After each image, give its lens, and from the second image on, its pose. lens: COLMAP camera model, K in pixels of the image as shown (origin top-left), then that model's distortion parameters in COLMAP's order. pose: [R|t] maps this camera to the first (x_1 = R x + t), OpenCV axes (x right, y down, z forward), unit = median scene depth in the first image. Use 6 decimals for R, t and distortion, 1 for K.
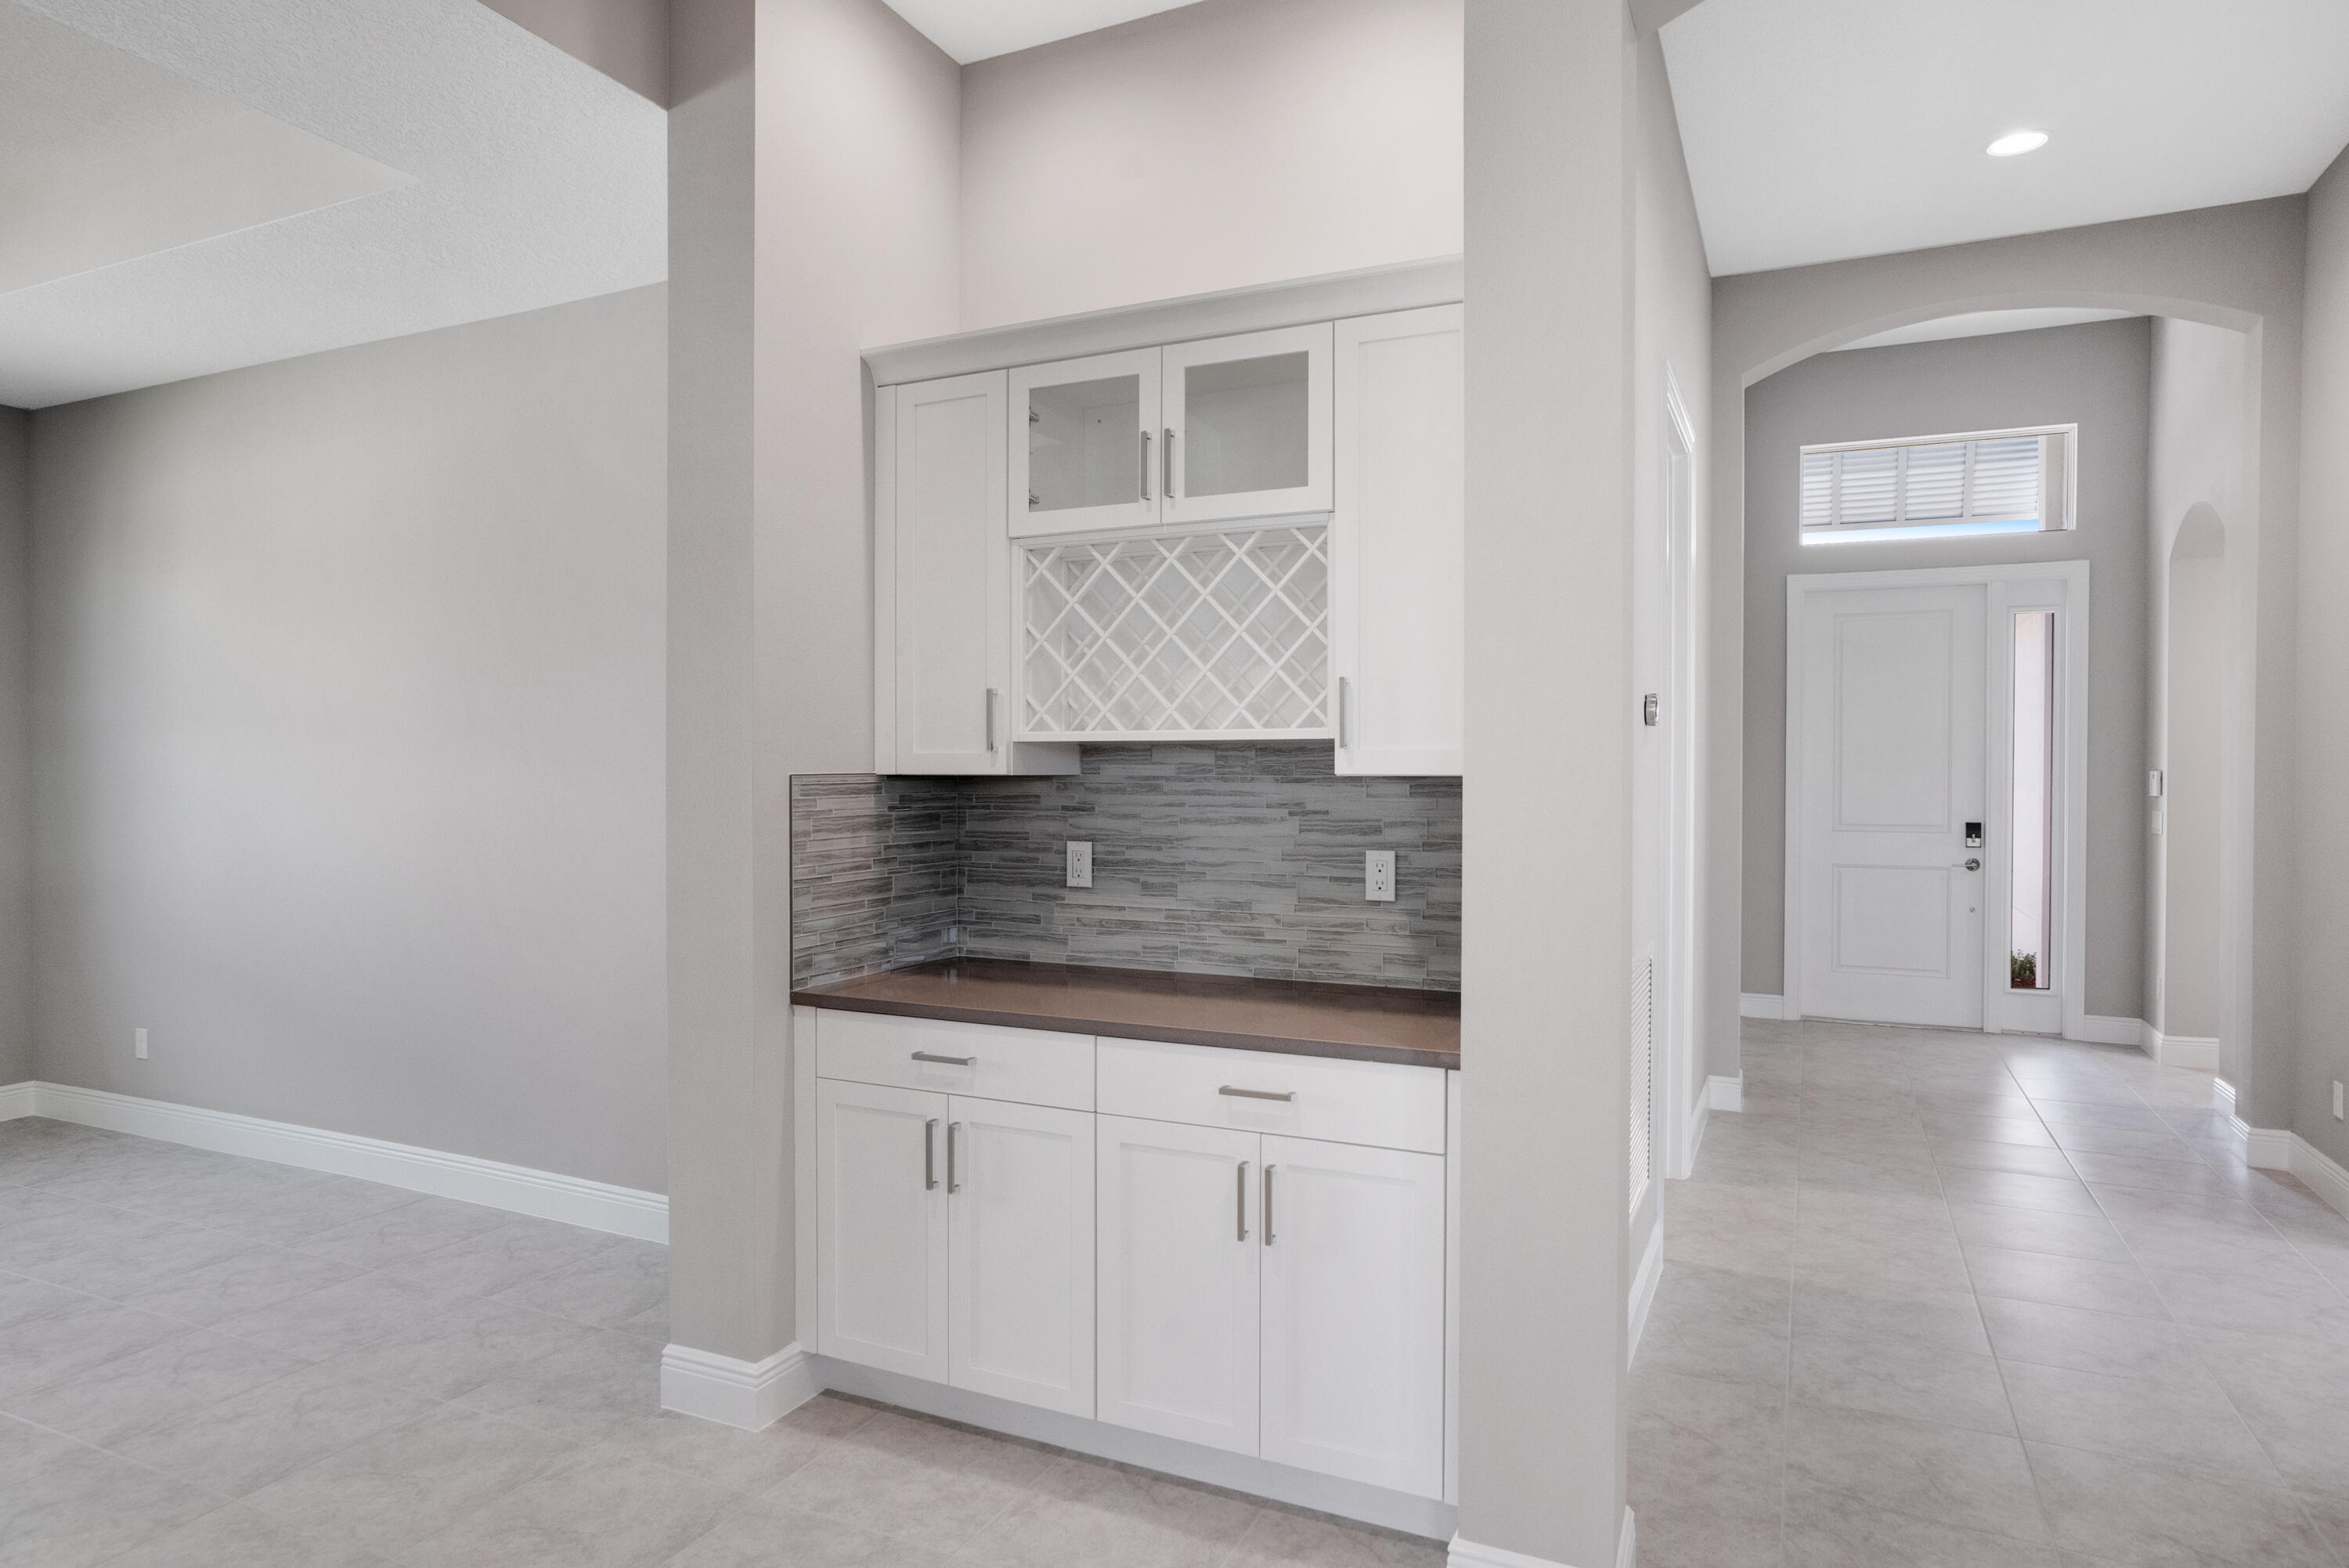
lens RADIAL K [[1375.1, 0, 1175.3], [0, 1375.1, 796.8], [0, 0, 1]] dist [-0.026756, 0.000293]
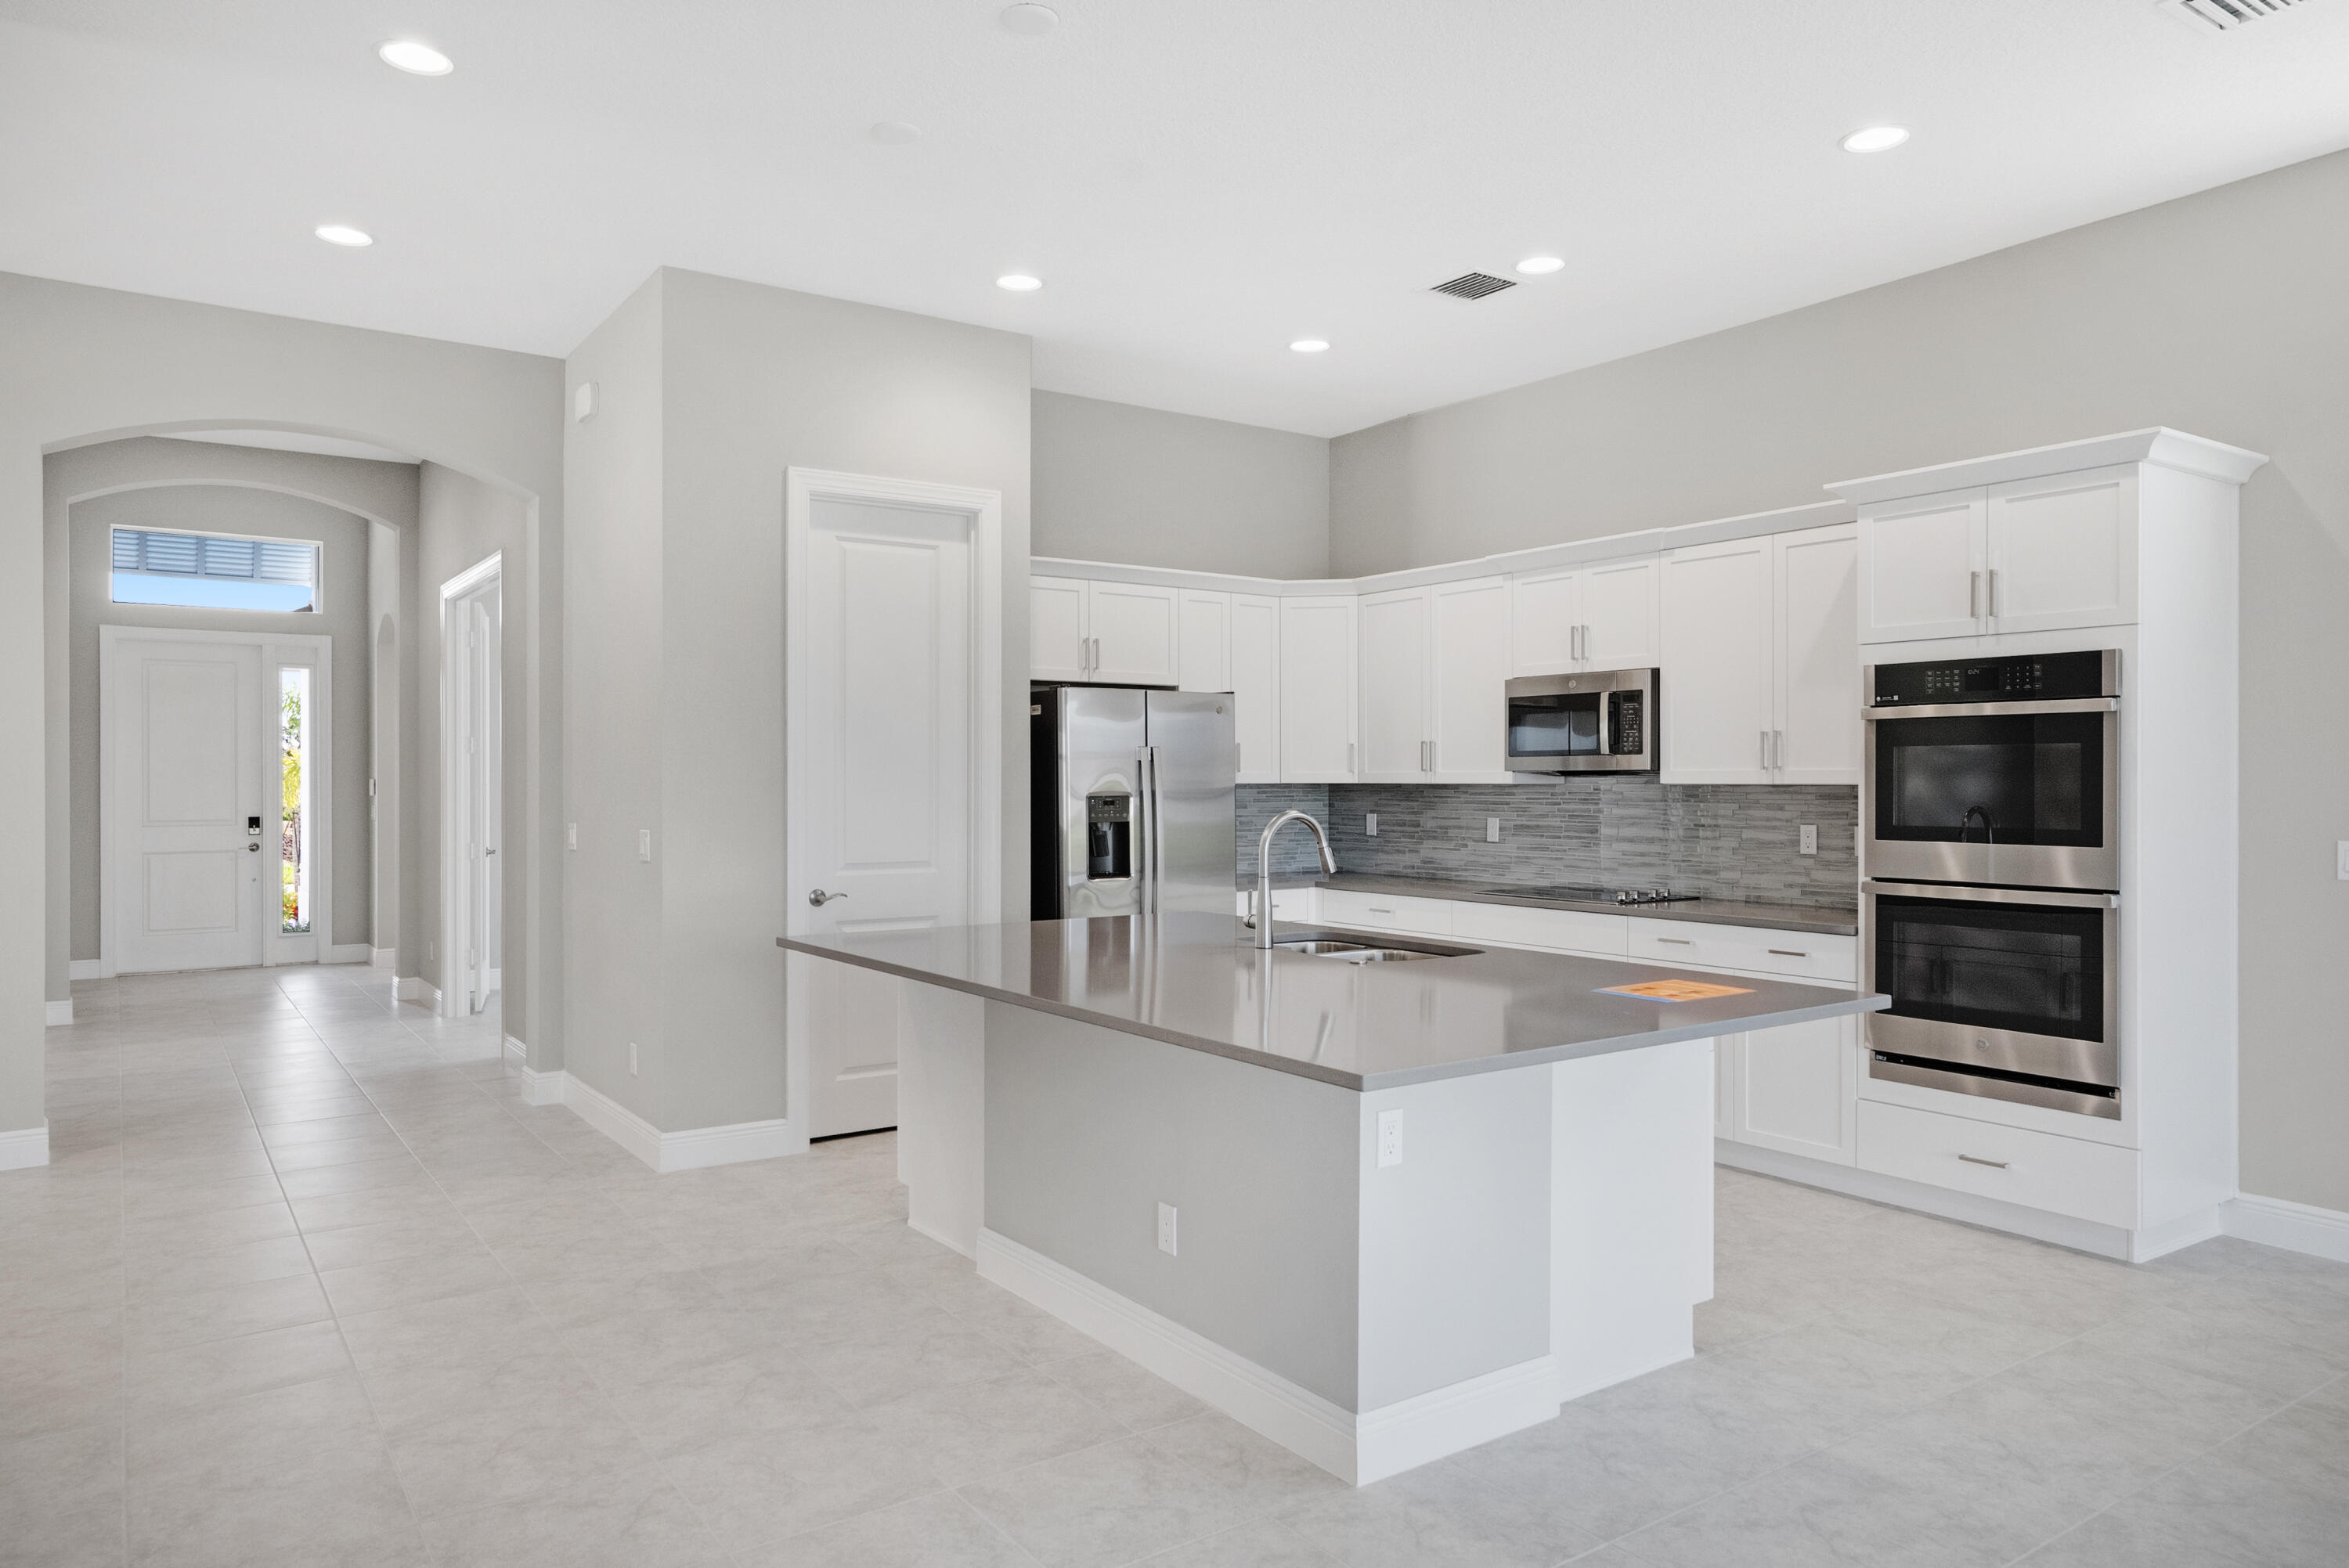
lens RADIAL K [[1514.3, 0, 1158.1], [0, 1514.3, 781.8], [0, 0, 1]] dist [-0.006879, 0.006475]
pose [[0.513502, -0.002823, 0.858084, -0.267879], [0.017912, 0.999812, -0.007430, 0.011773], [-0.857901, 0.019185, 0.513456, -0.595223]]
